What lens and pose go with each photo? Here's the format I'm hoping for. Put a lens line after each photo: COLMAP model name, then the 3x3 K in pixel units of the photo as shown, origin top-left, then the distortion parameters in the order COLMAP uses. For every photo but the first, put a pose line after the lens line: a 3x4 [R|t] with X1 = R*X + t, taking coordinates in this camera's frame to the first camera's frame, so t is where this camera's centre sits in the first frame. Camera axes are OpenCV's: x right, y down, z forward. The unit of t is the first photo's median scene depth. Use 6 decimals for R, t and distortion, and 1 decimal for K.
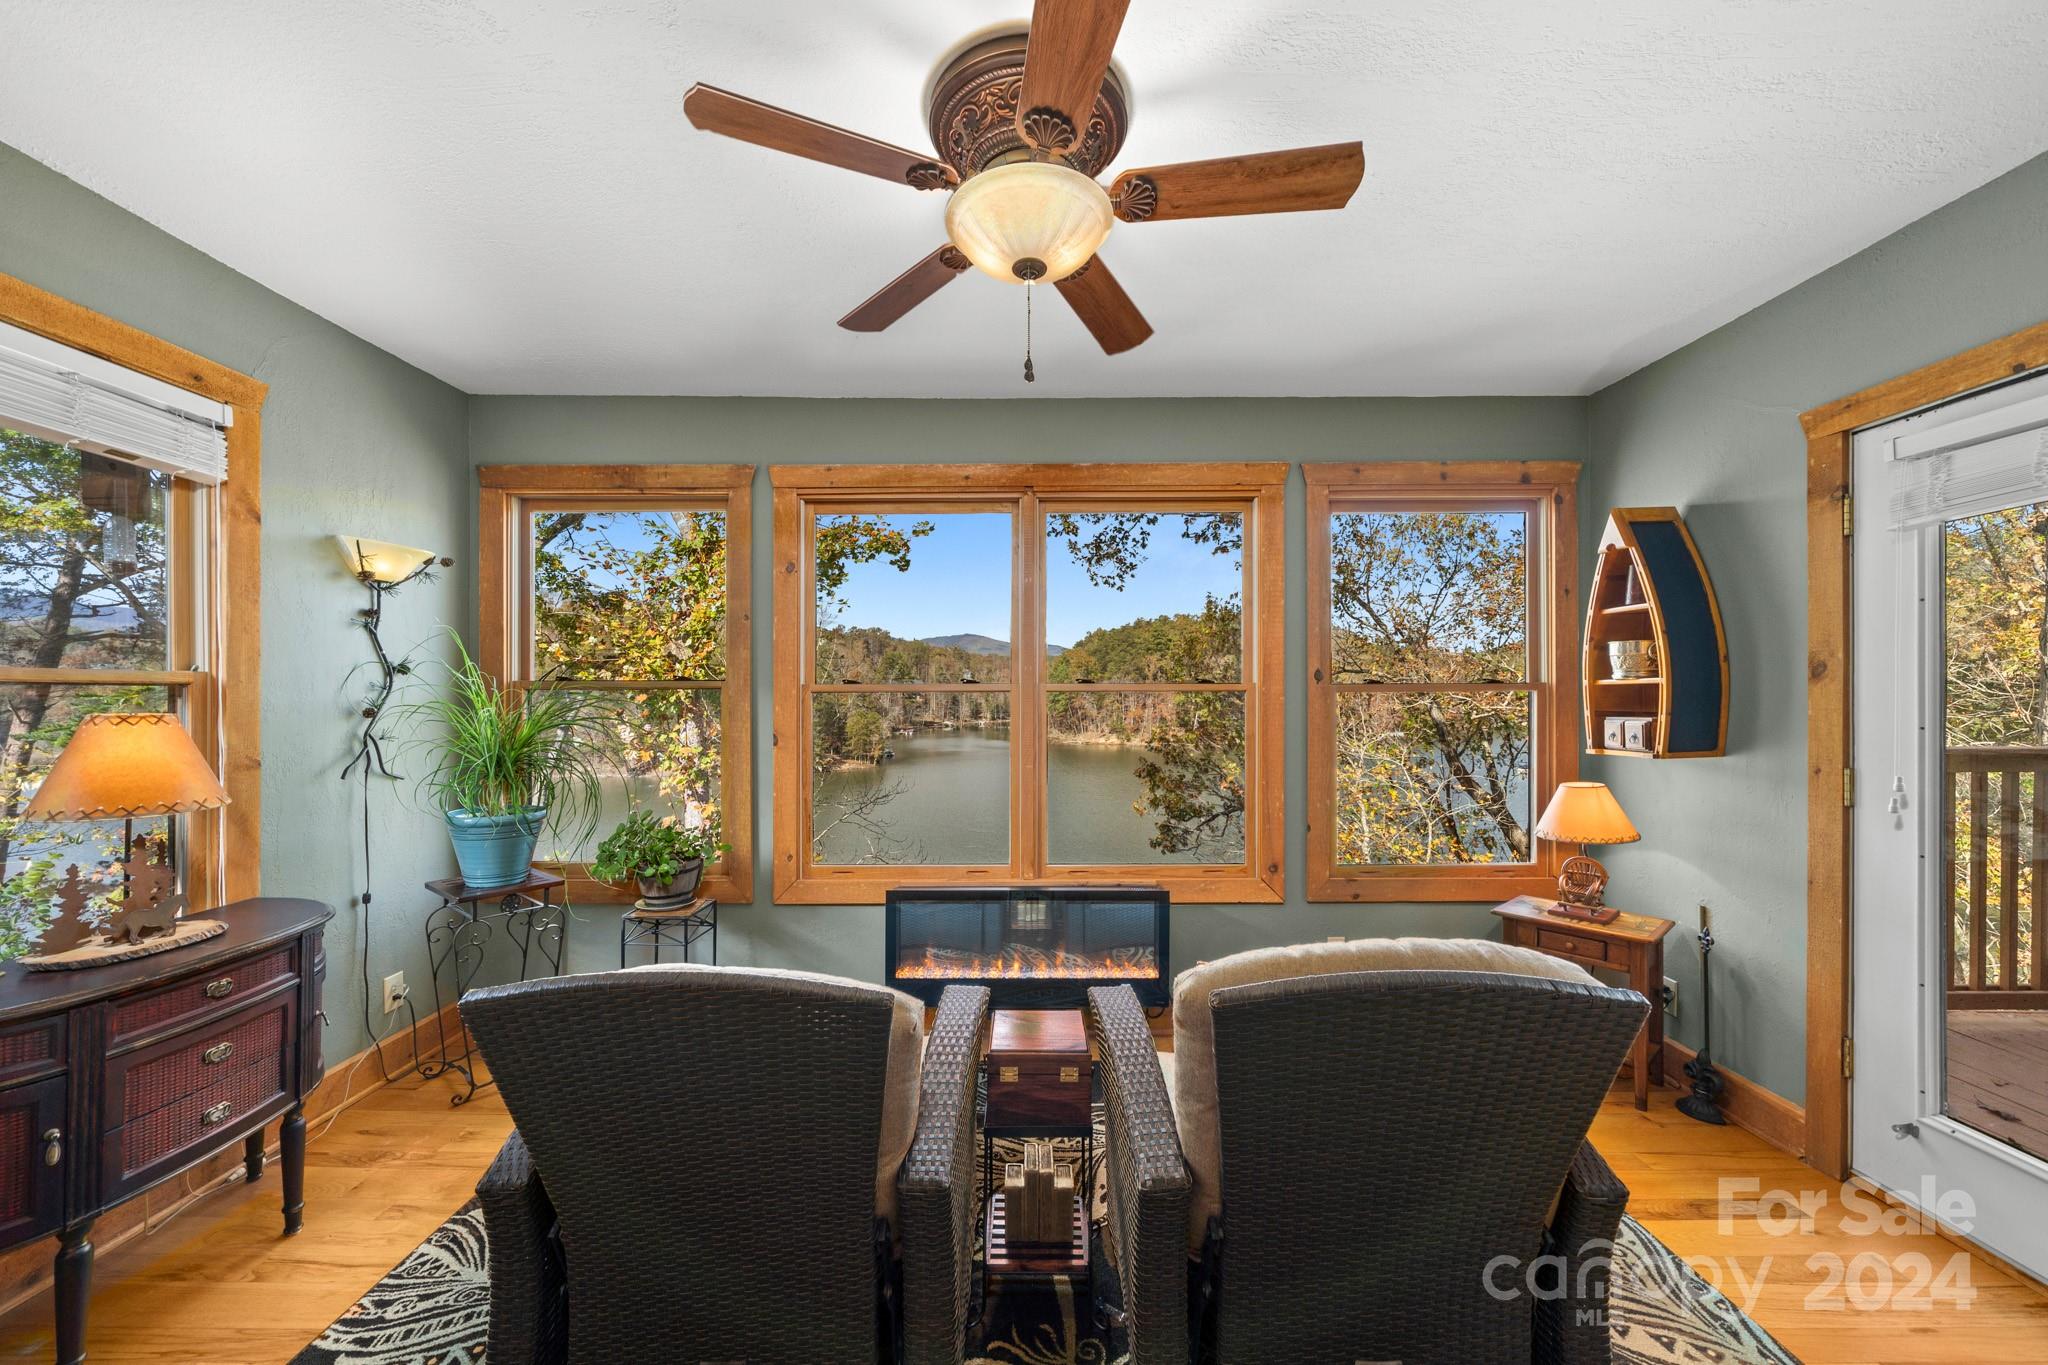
lens RADIAL K [[776.4, 0, 1028.2], [0, 776.4, 692.1], [0, 0, 1]] dist [0.001508, 0.000083]
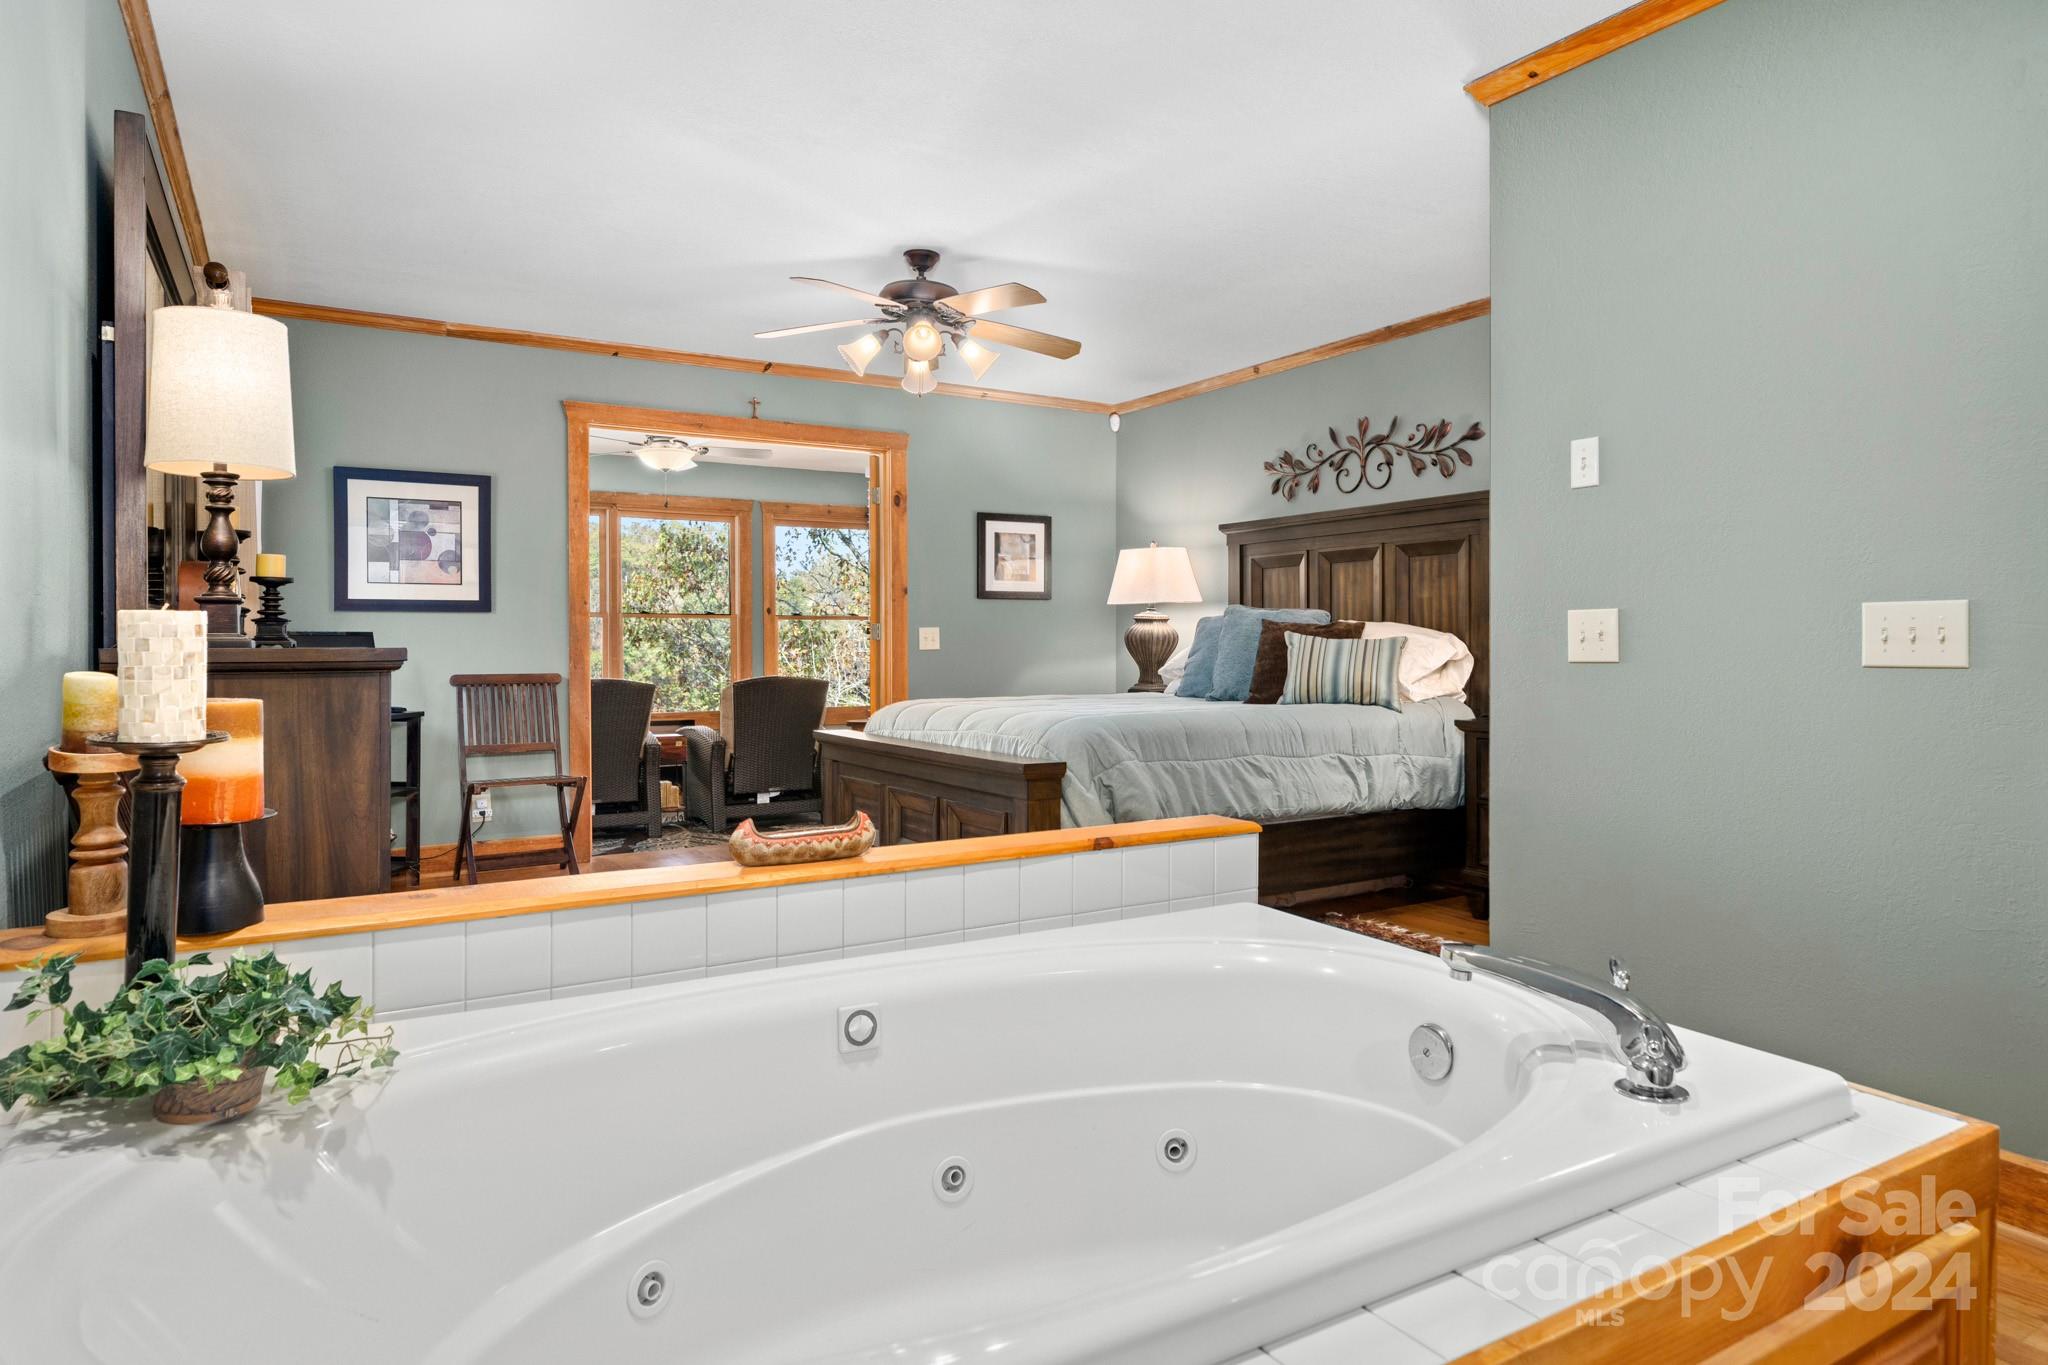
lens RADIAL K [[1193.5, 0, 1024.1], [0, 1193.5, 677.7], [0, 0, 1]] dist [-0.004377, -0.001174]
pose [[0.861313, -0.011563, 0.507943, -0.671215], [0.000261, 0.999751, 0.022316, 0.090390], [-0.508074, -0.019089, 0.861102, -2.137116]]
